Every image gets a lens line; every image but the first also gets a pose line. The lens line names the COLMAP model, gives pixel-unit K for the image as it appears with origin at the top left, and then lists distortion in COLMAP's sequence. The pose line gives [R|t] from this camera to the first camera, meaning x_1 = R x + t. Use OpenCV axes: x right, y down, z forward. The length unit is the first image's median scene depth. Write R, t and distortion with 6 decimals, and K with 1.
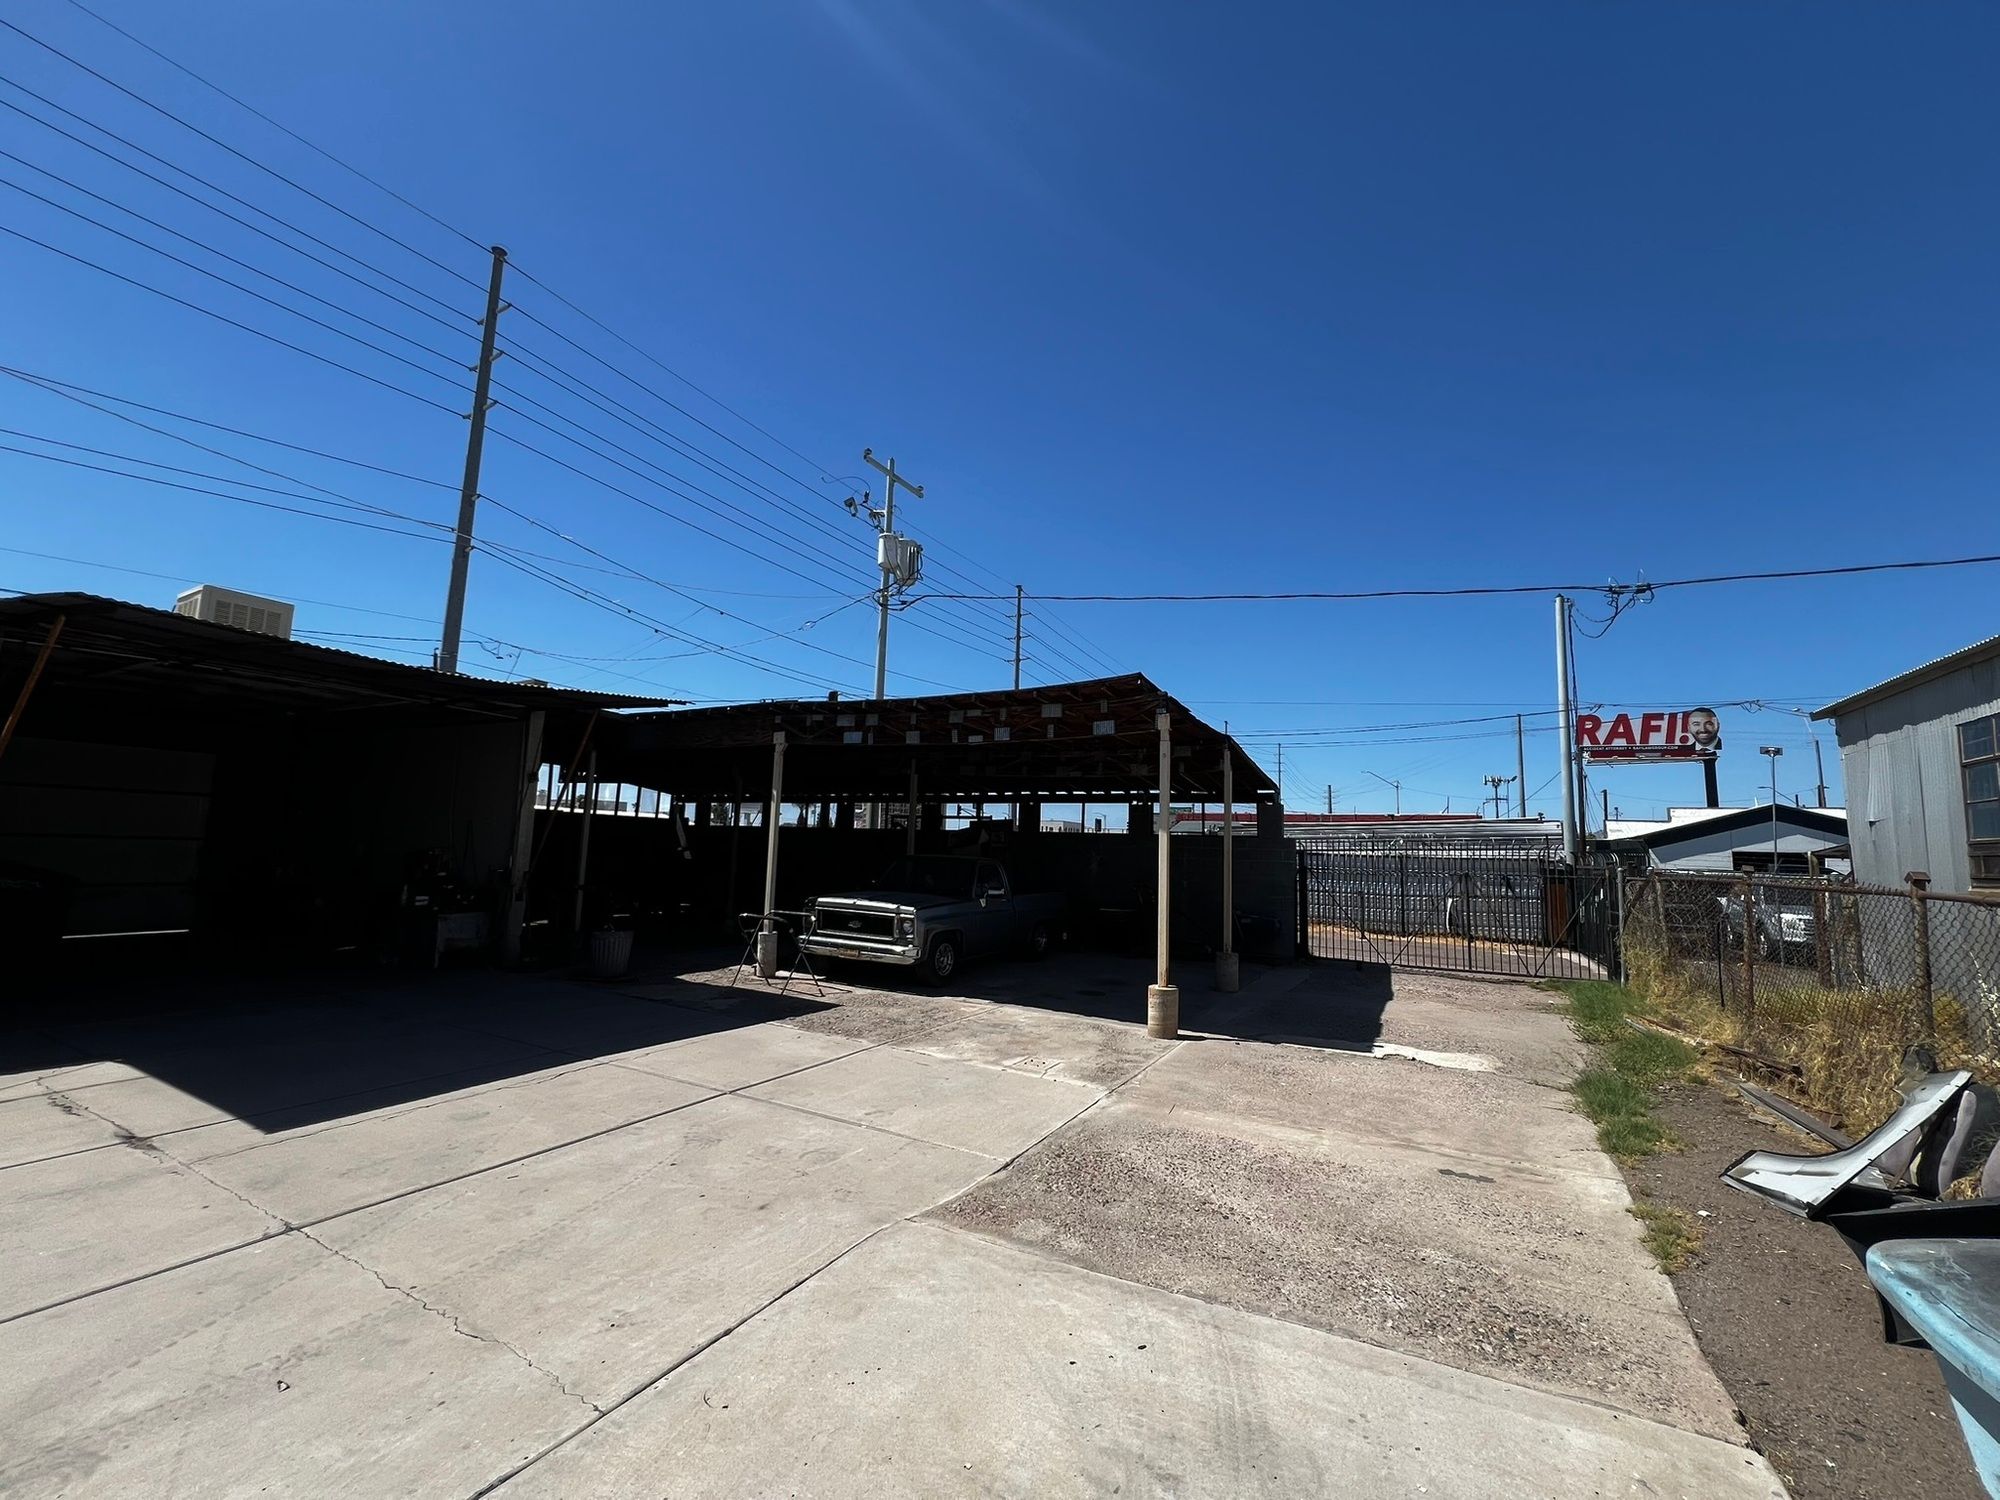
lens RADIAL K [[795.1, 0, 988.2], [0, 795.1, 755.0], [0, 0, 1]] dist [-0.002955, 0.000707]
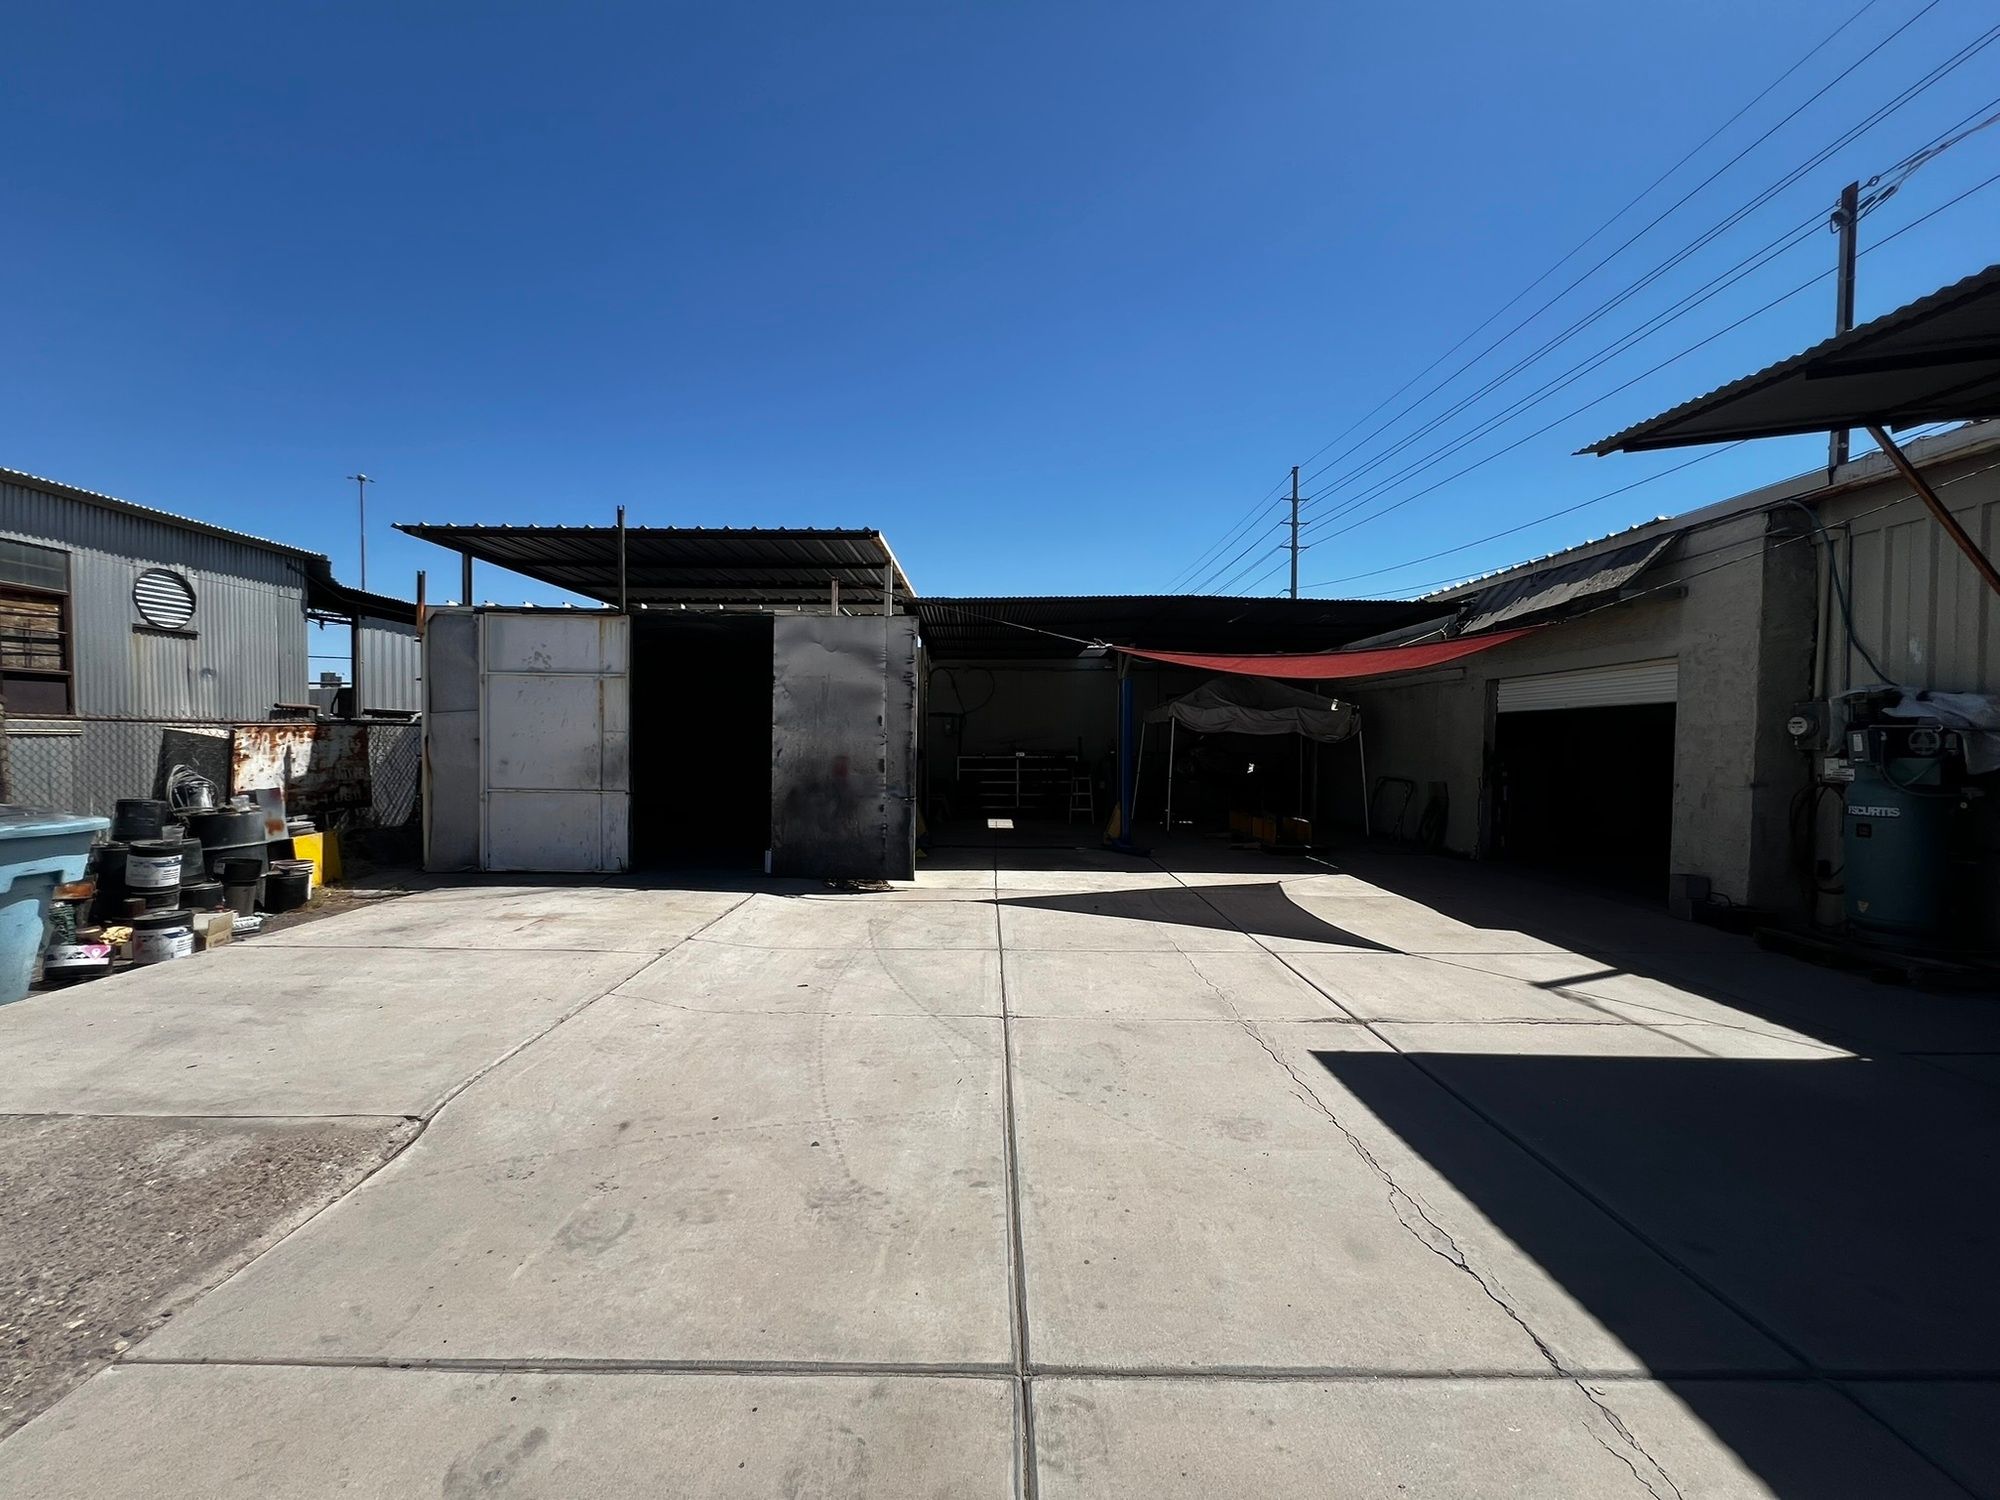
lens RADIAL K [[795.1, 0, 990.5], [0, 795.1, 756.8], [0, 0, 1]] dist [-0.002955, 0.000707]
pose [[-0.871182, -0.026063, -0.490268, -0.126243], [0.025856, 0.994769, -0.098828, 0.175467], [0.490279, -0.098774, -0.865950, 1.211852]]
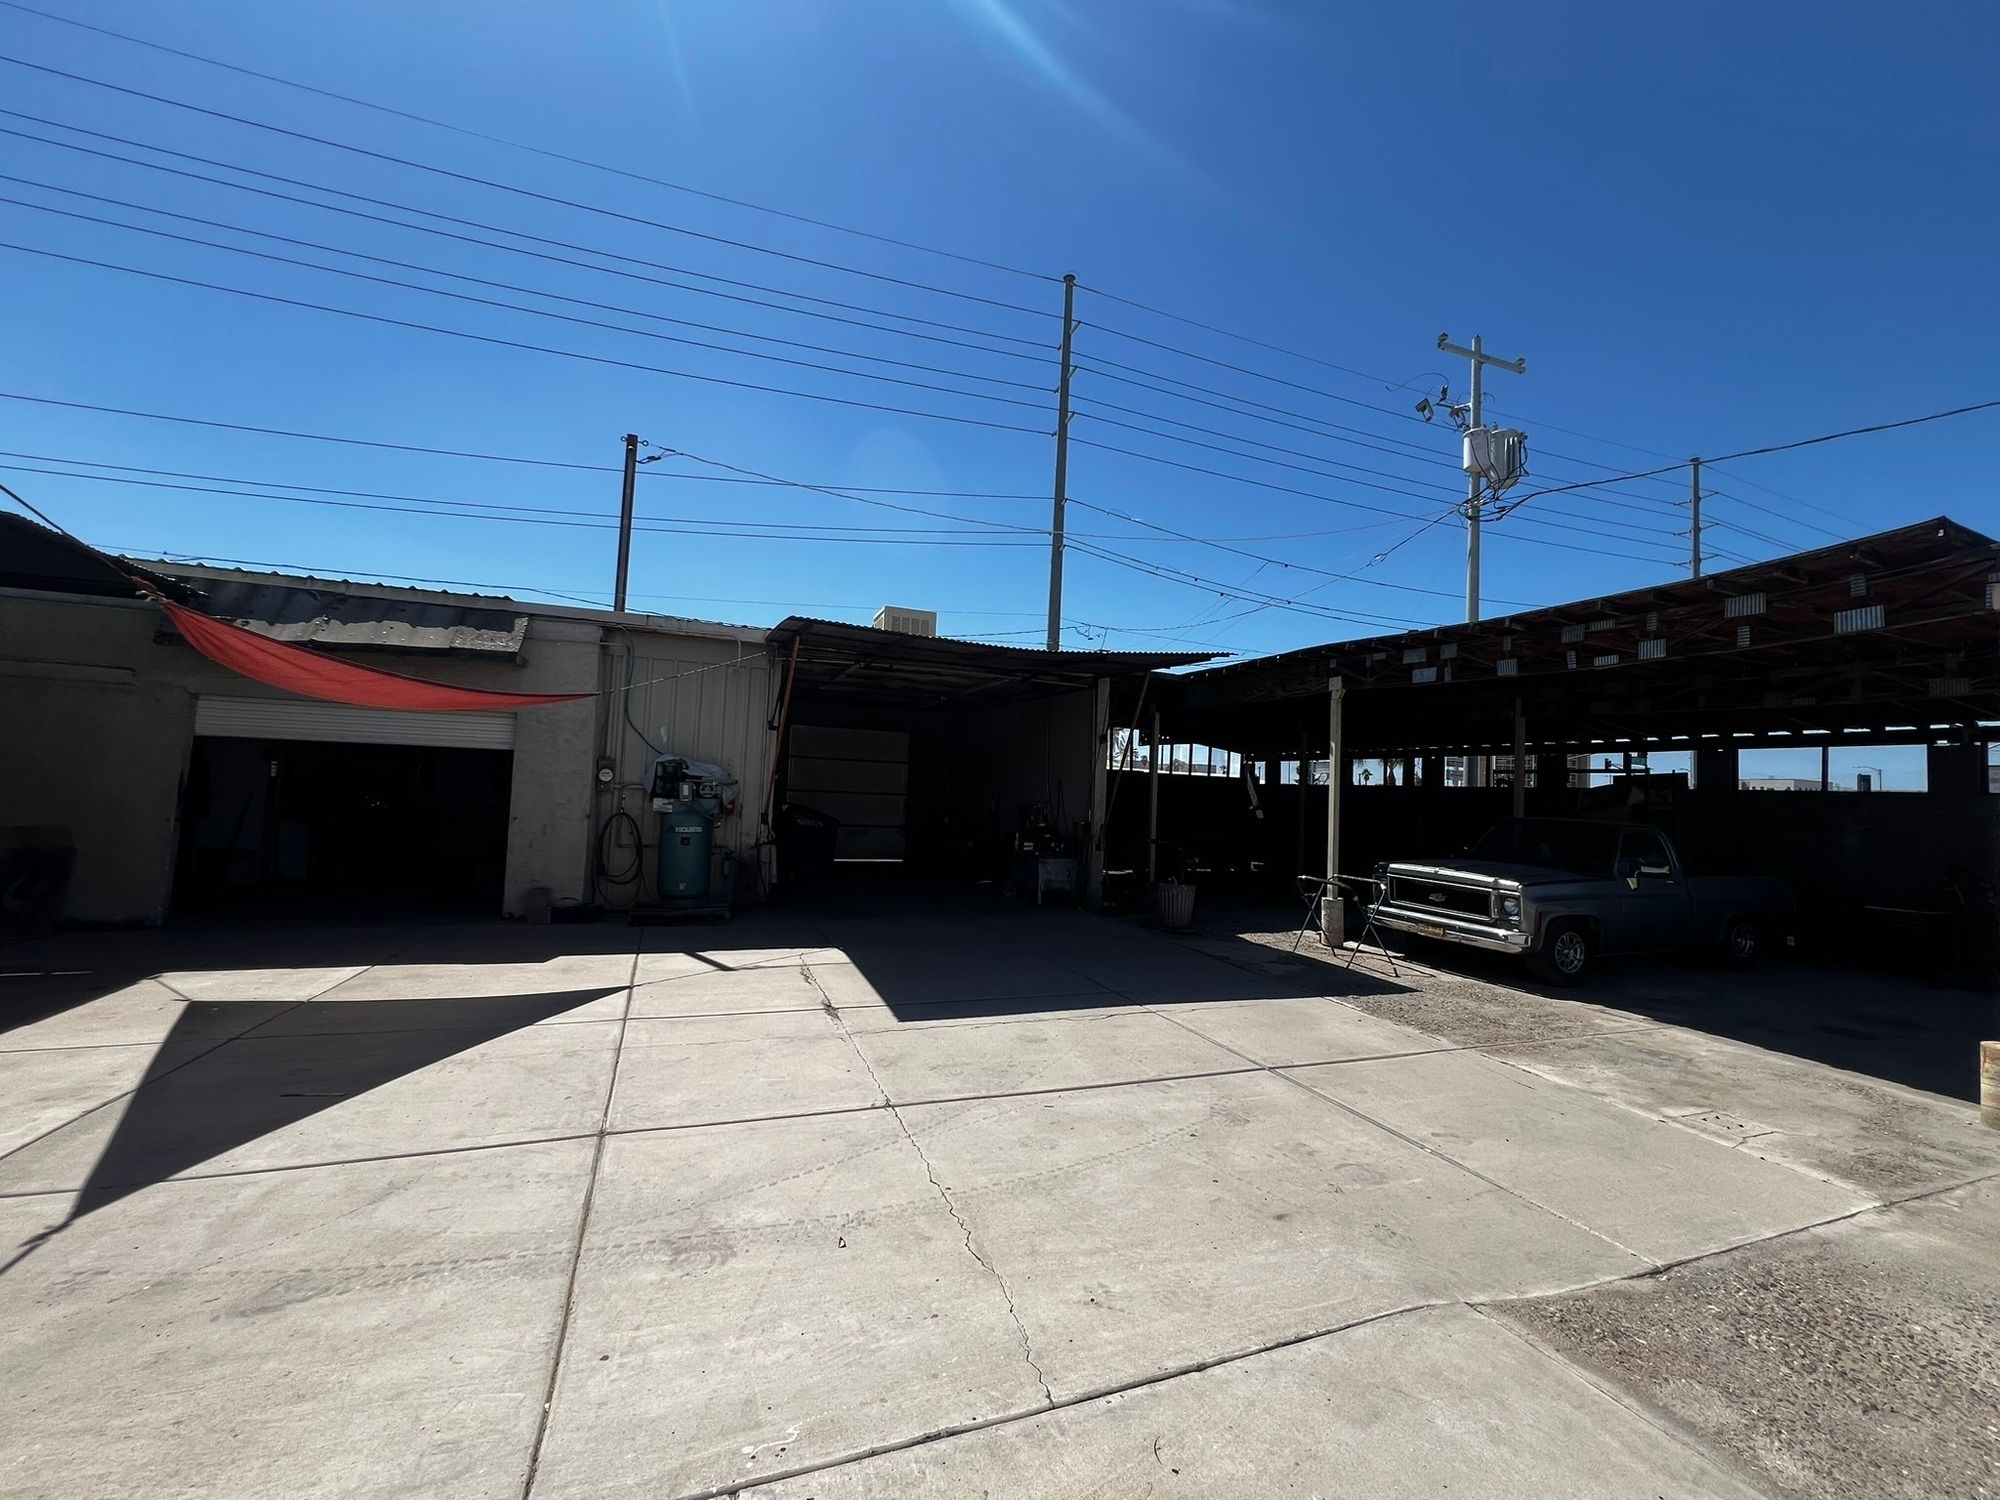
lens RADIAL K [[795.1, 0, 1000.0], [0, 795.1, 751.9], [0, 0, 1]] dist [-0.002955, 0.000707]
pose [[0.769981, -0.030513, -0.637337, 0.026875], [0.058939, 0.997987, 0.023426, 0.020925], [0.635339, -0.055602, 0.770229, 0.112672]]
